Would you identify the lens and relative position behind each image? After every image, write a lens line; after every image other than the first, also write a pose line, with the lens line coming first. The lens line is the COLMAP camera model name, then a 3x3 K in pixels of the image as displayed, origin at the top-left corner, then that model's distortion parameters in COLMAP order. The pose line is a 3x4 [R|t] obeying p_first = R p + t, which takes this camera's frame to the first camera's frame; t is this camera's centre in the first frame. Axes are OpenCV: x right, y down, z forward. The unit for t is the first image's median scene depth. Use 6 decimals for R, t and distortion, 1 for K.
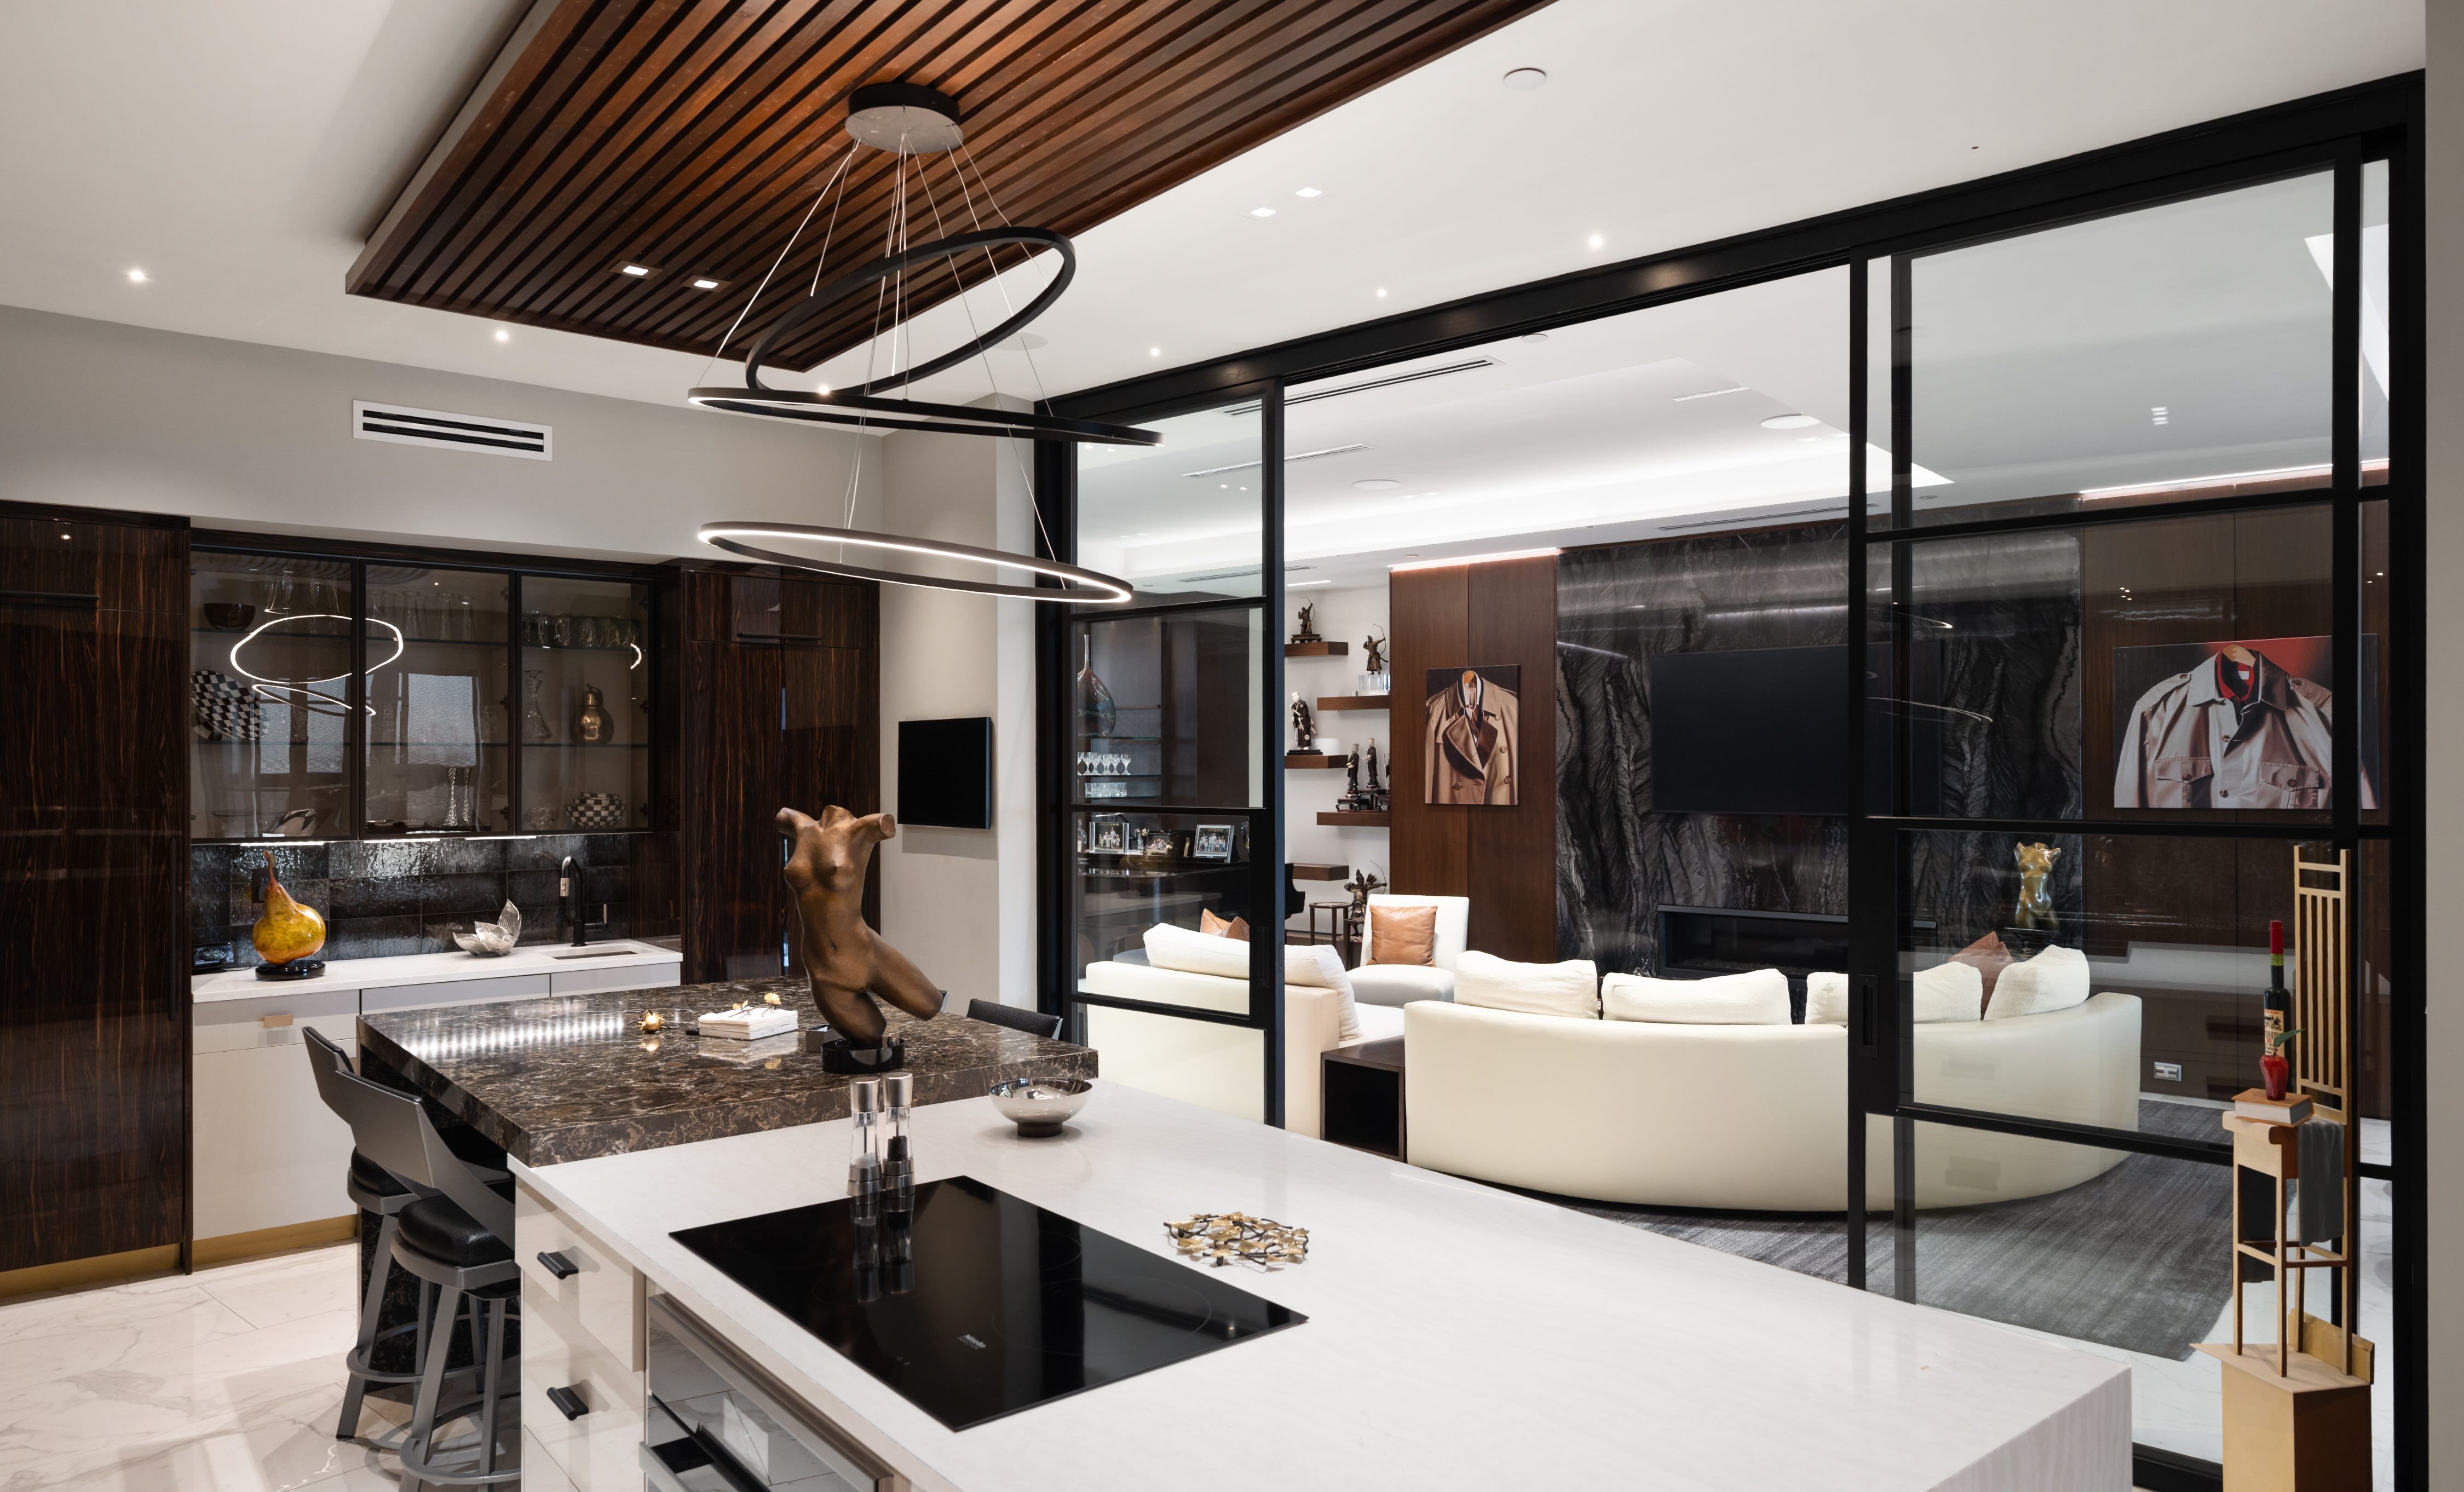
lens RADIAL K [[1529.8, 0, 1252.4], [0, 1529.8, 765.4], [0, 0, 1]] dist [0.001663, 0.000647]
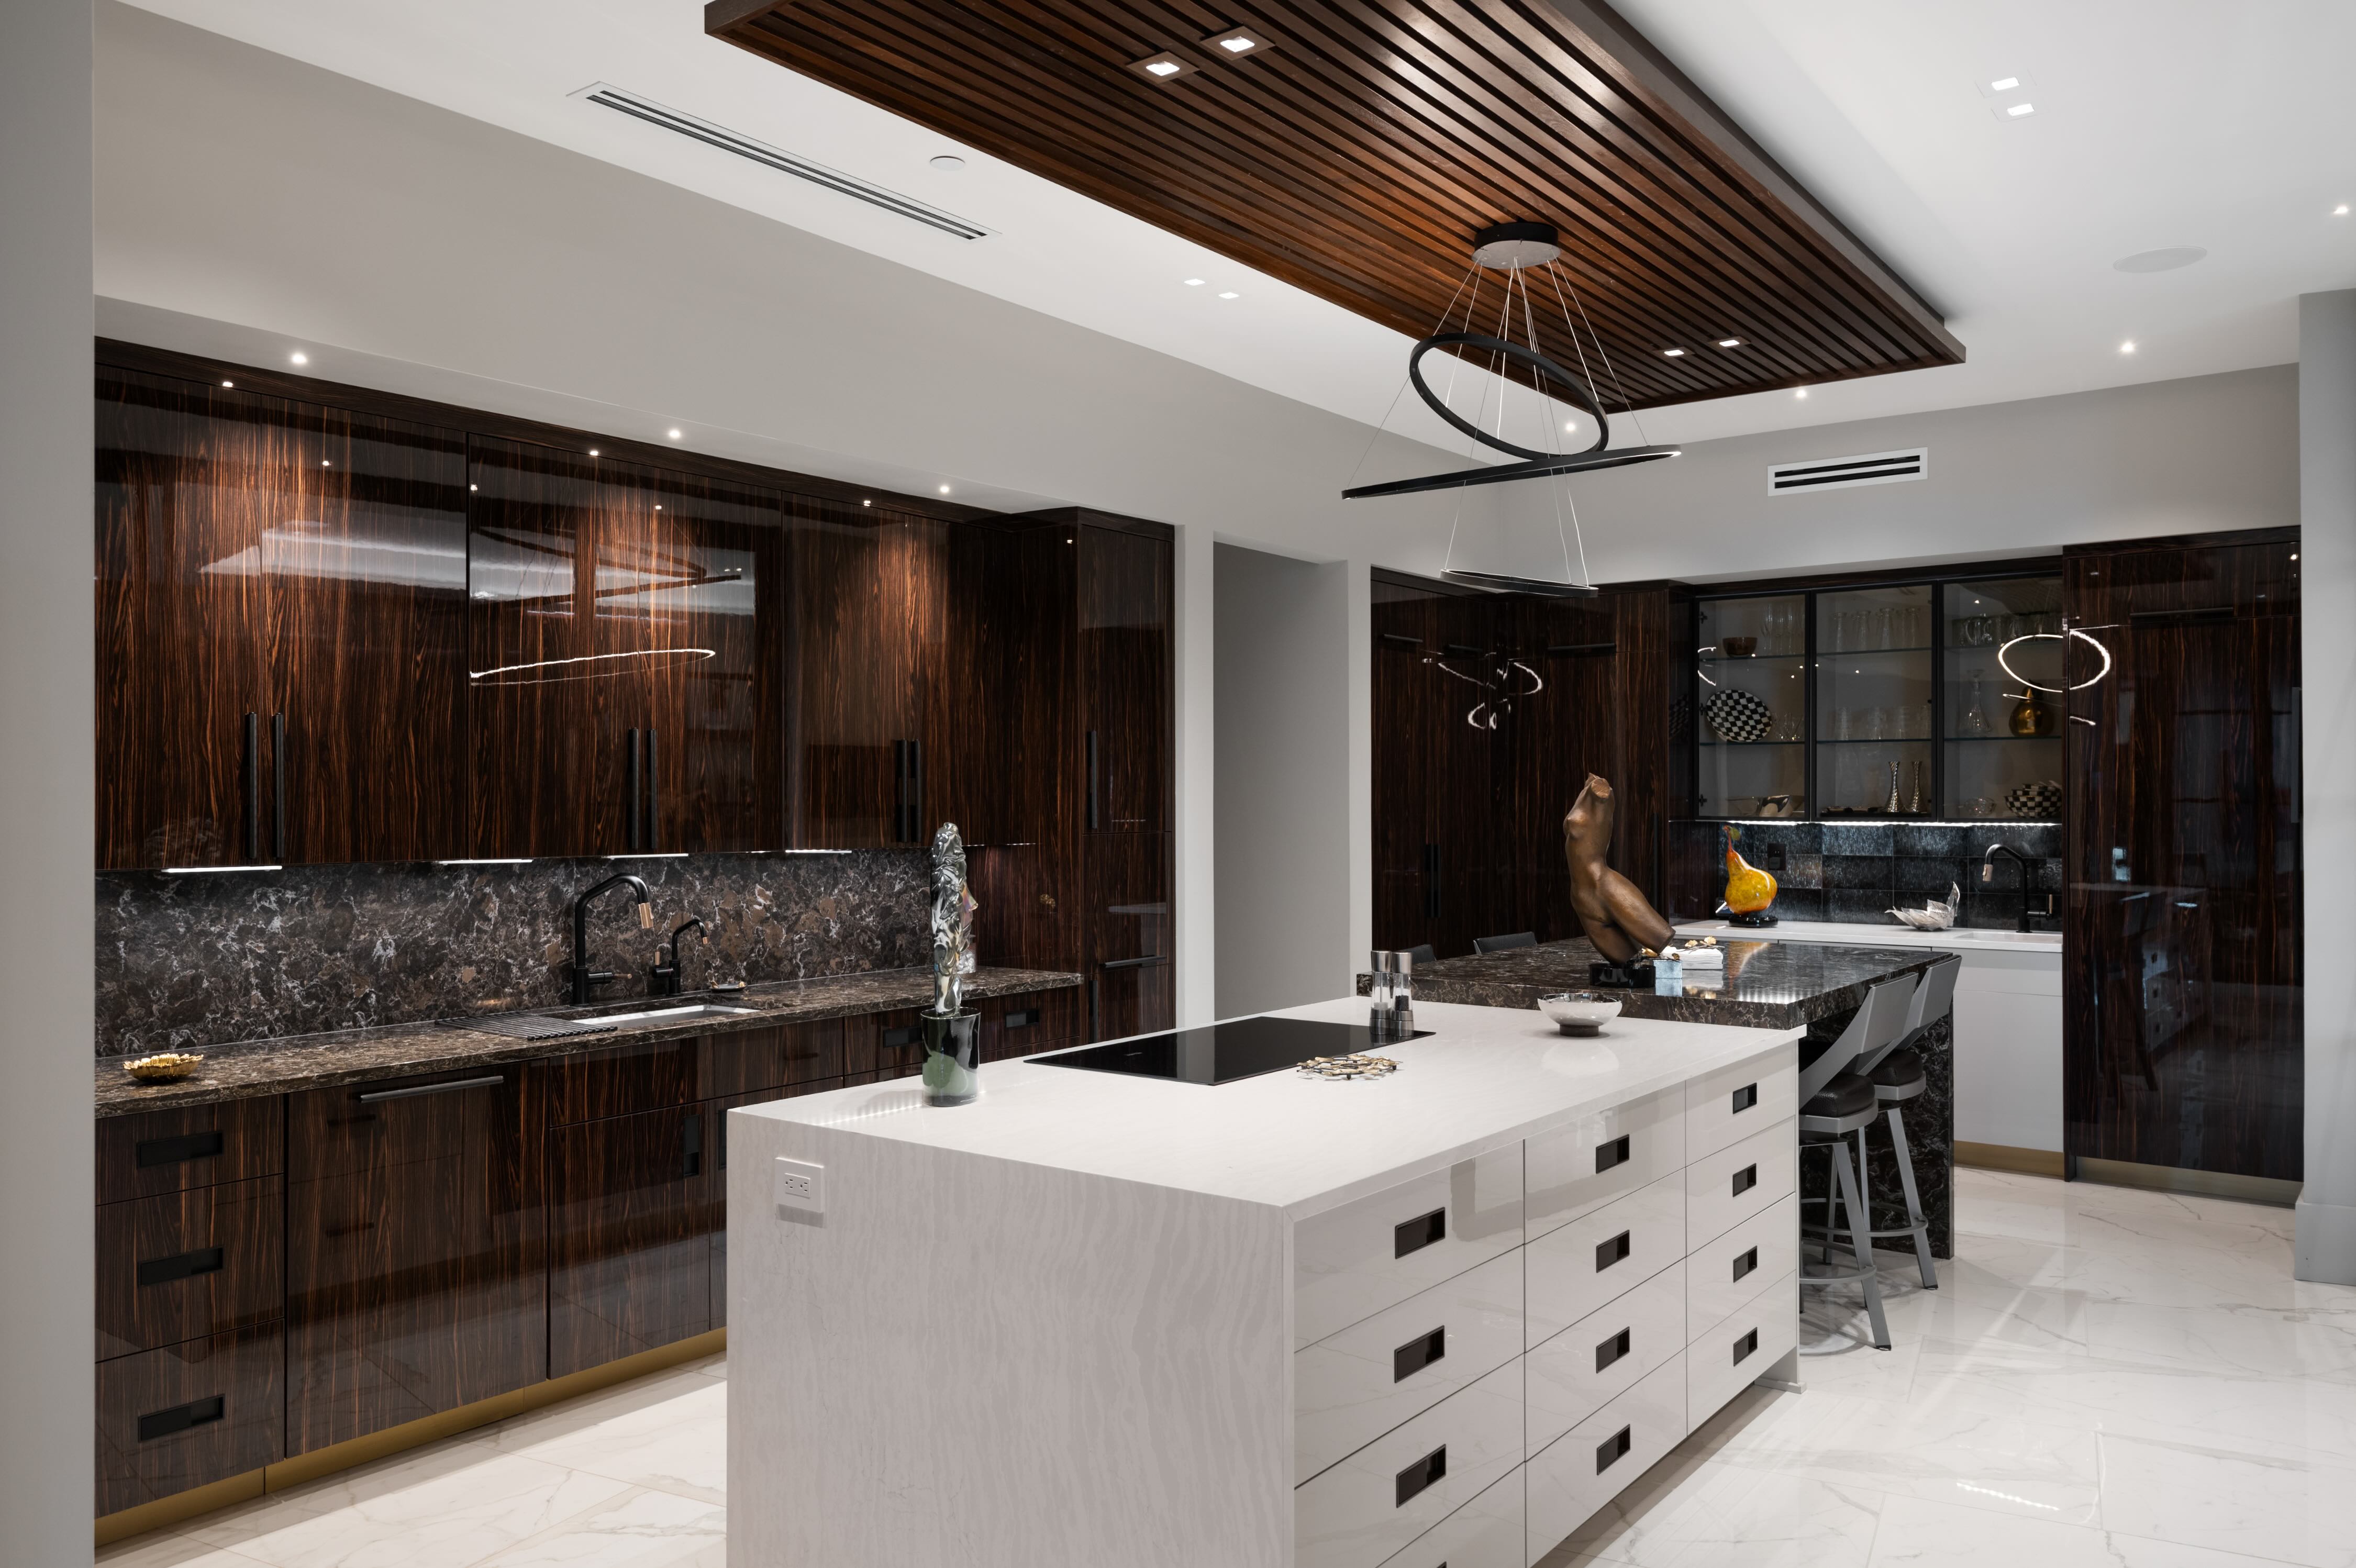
lens RADIAL K [[1646.5, 0, 1198.0], [0, 1646.5, 793.6], [0, 0, 1]] dist [-0.000020, -0.001150]
pose [[0.255858, -0.001590, -0.966713, 0.318218], [0.001941, 0.999997, -0.001131, 0.015548], [0.966712, -0.001587, 0.255861, 0.112688]]
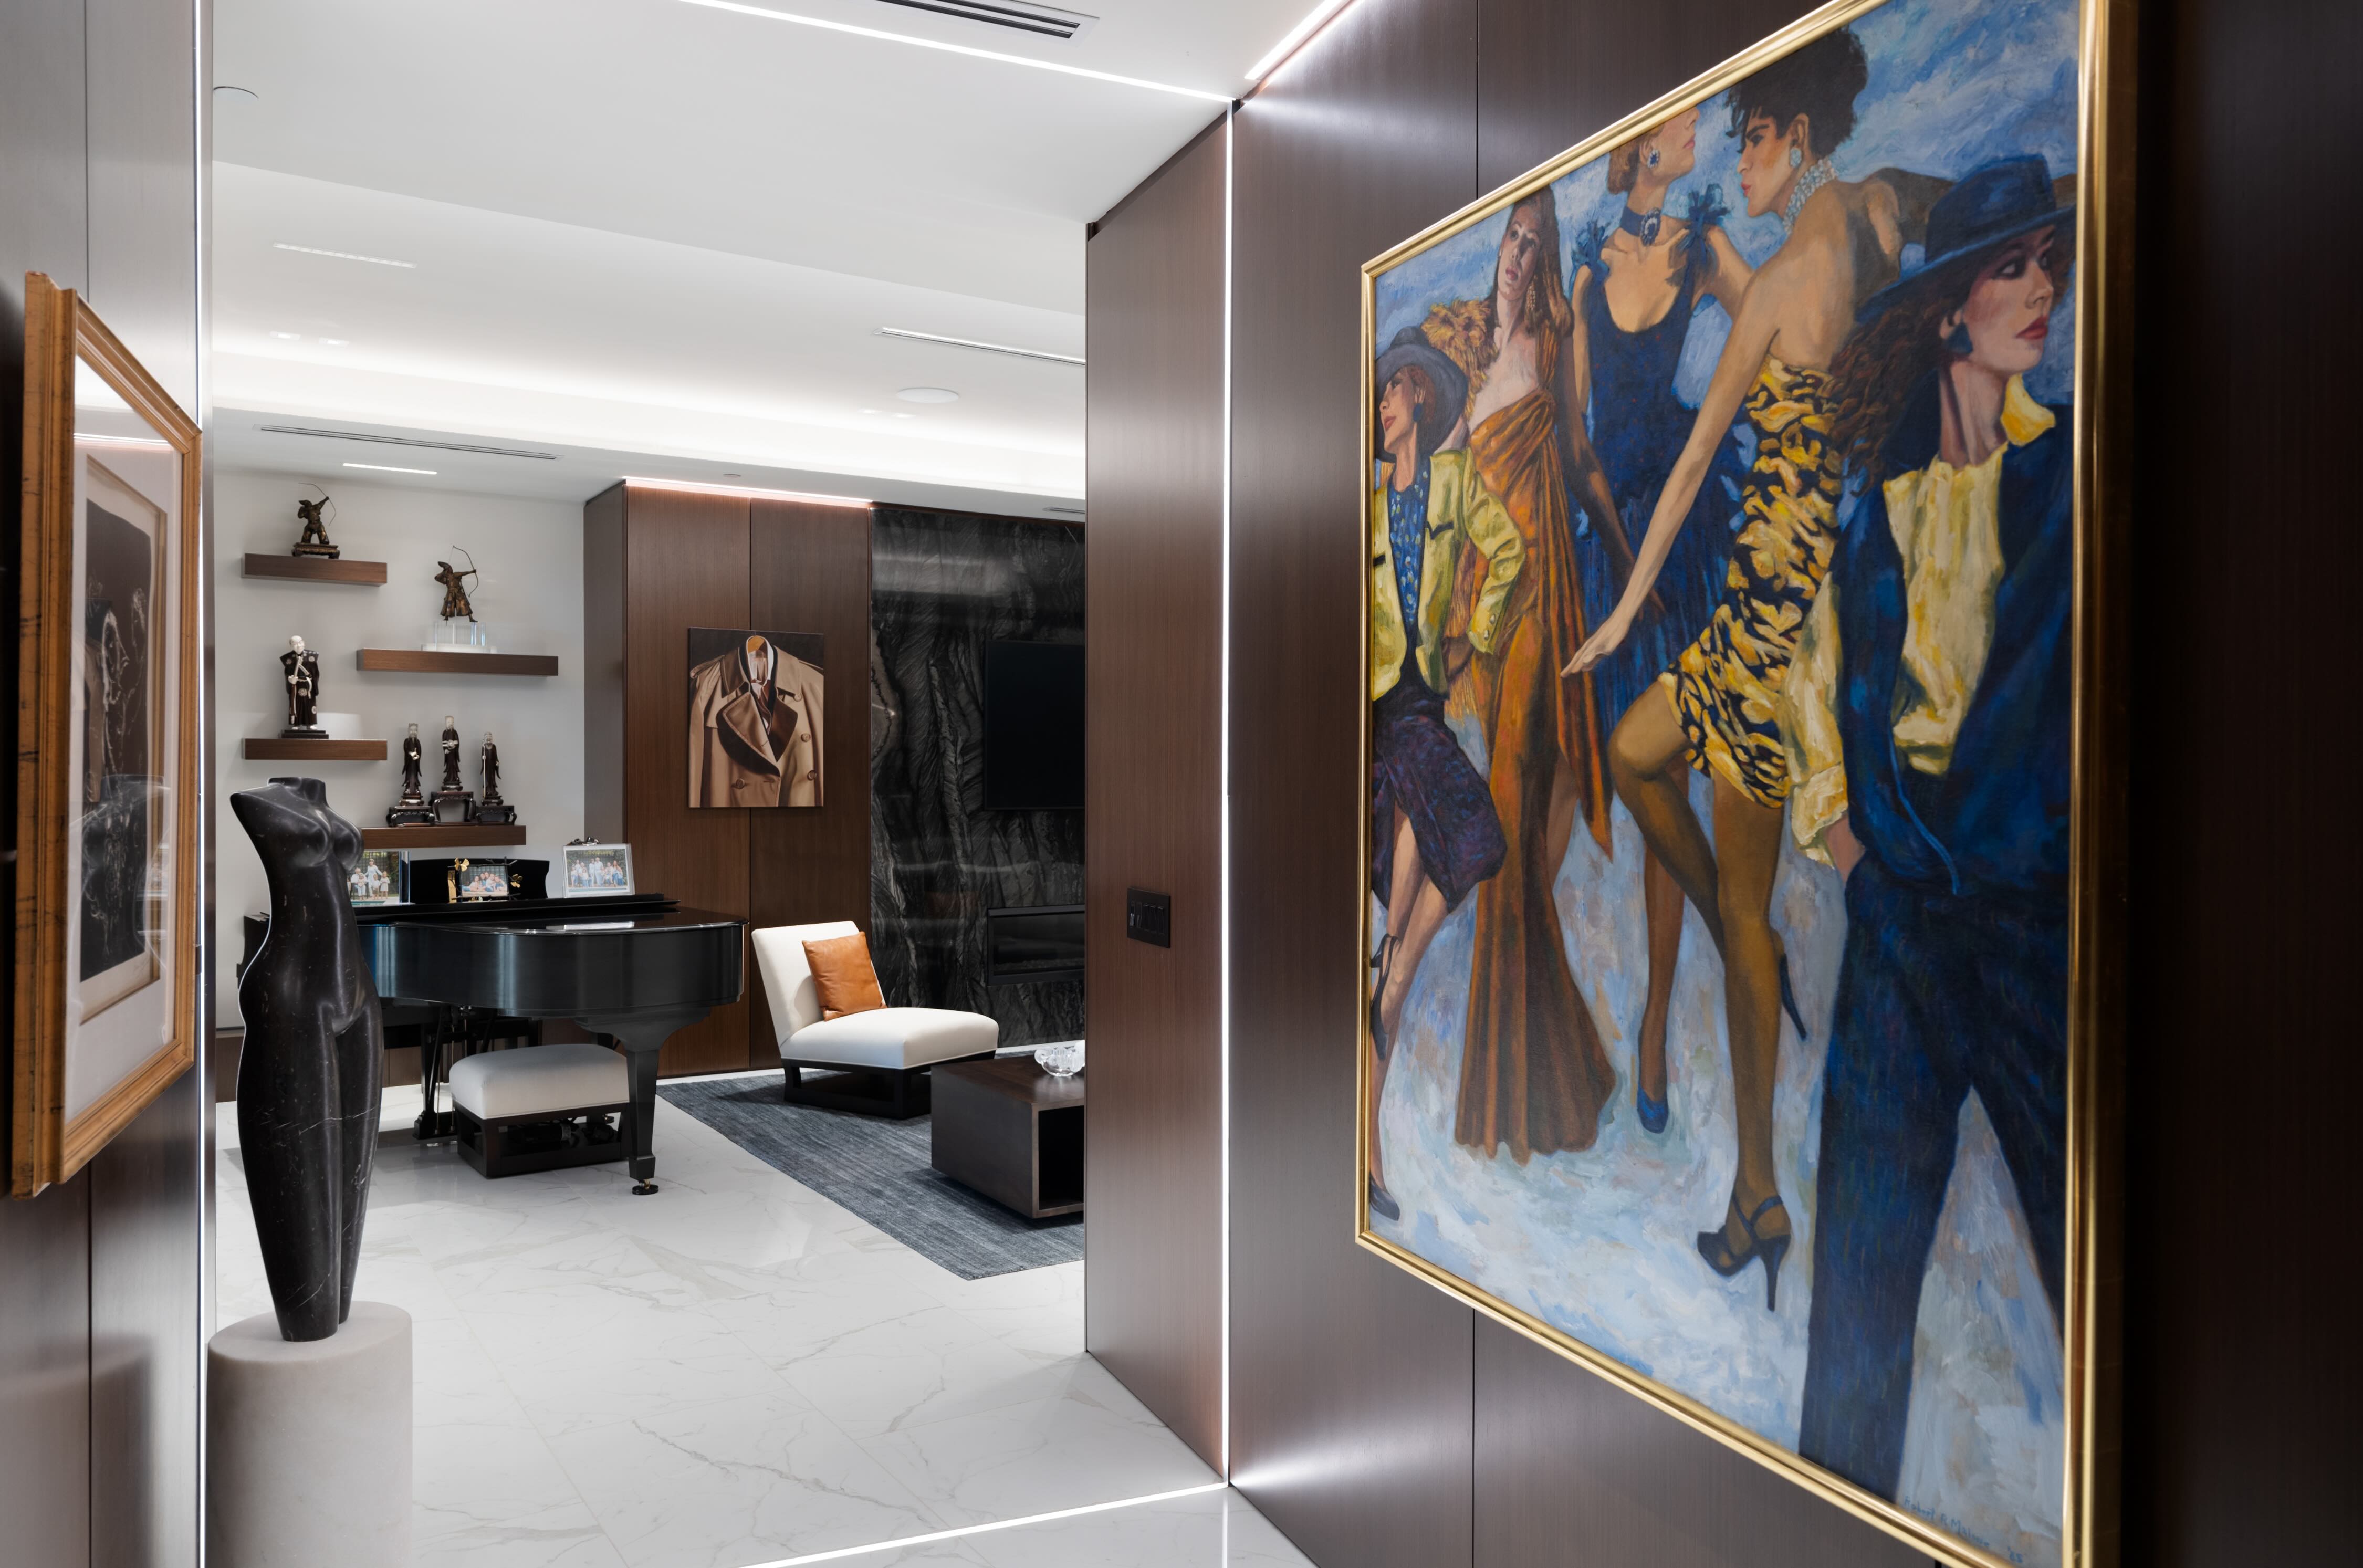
lens RADIAL K [[1641.1, 0, 1173.1], [0, 1641.1, 776.4], [0, 0, 1]] dist [0.004493, -0.000125]
pose [[0.276095, 0.001753, 0.961129, -0.633684], [-0.000755, 0.999998, -0.001607, 0.011618], [-0.961130, -0.000282, 0.276096, 0.594153]]
